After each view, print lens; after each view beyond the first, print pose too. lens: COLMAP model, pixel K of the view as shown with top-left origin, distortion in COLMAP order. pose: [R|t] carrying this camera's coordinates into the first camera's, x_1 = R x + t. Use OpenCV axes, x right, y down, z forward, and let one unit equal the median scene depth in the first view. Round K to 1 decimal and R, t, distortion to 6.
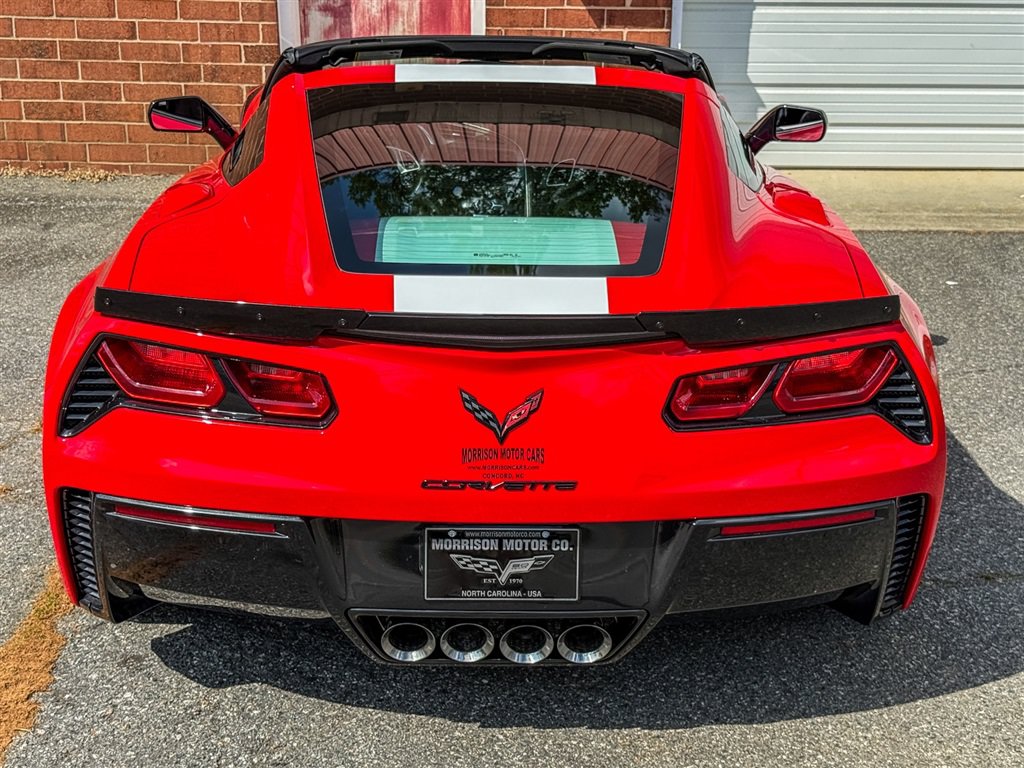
lens RADIAL K [[1486.8, 0, 512.0], [0, 1486.8, 384.0], [0, 0, 1]] dist [0.109103, -0.048313]
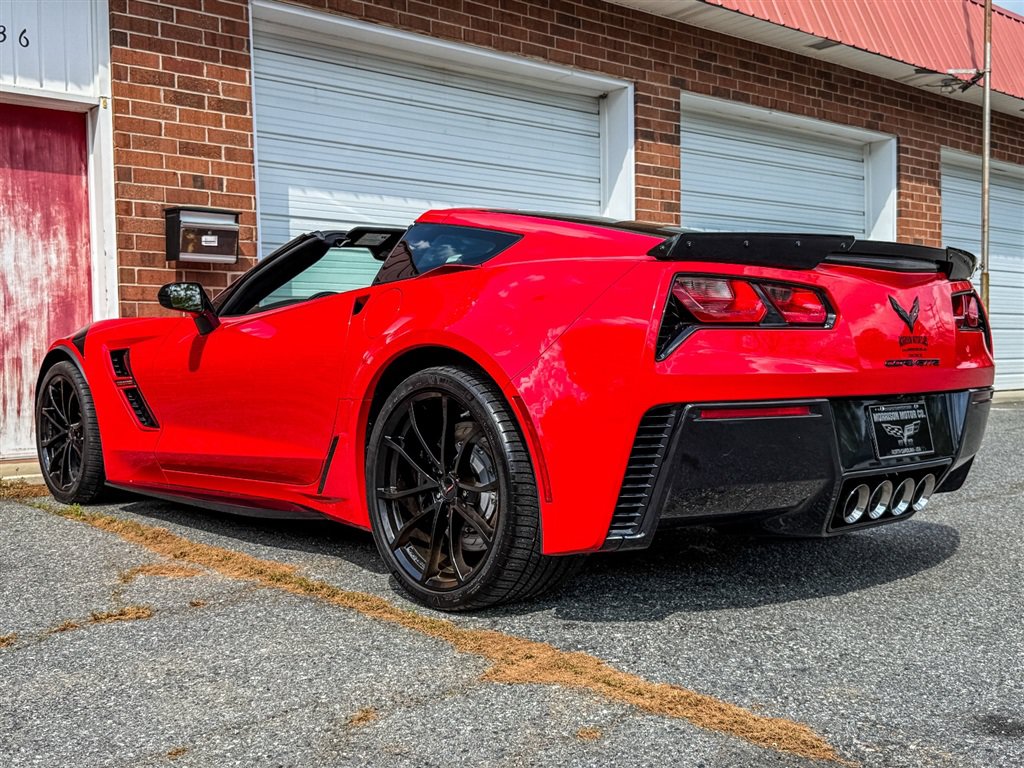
lens RADIAL K [[1080.1, 0, 512.2], [0, 1080.1, 395.2], [0, 0, 1]] dist [0.201596, -0.478954]
pose [[0.759247, -0.050443, 0.648844, -0.922735], [0.249342, 0.943462, -0.218420, 0.215939], [-0.601142, 0.327619, 0.728899, 0.429146]]
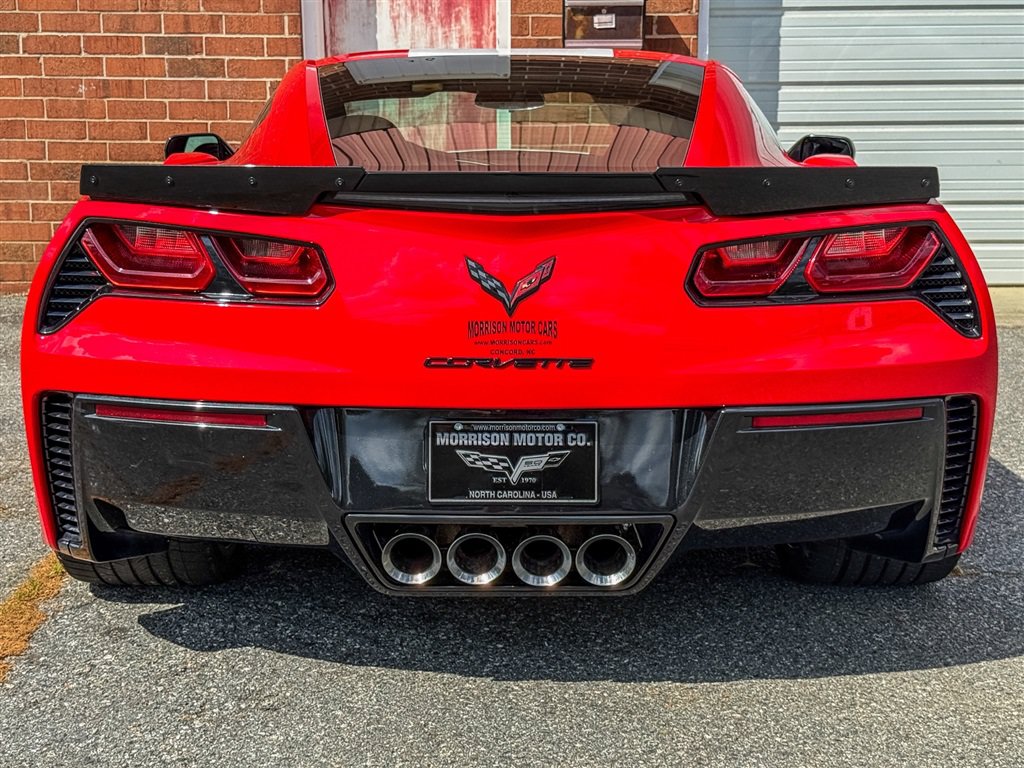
lens RADIAL K [[1486.8, 0, 512.0], [0, 1486.8, 384.0], [0, 0, 1]] dist [0.109103, -0.048313]
pose [[0.999668, -0.009634, -0.023909, 0.014137], [0.005700, 0.987191, -0.159439, 0.209654], [0.025139, 0.159250, 0.986918, 0.087709]]
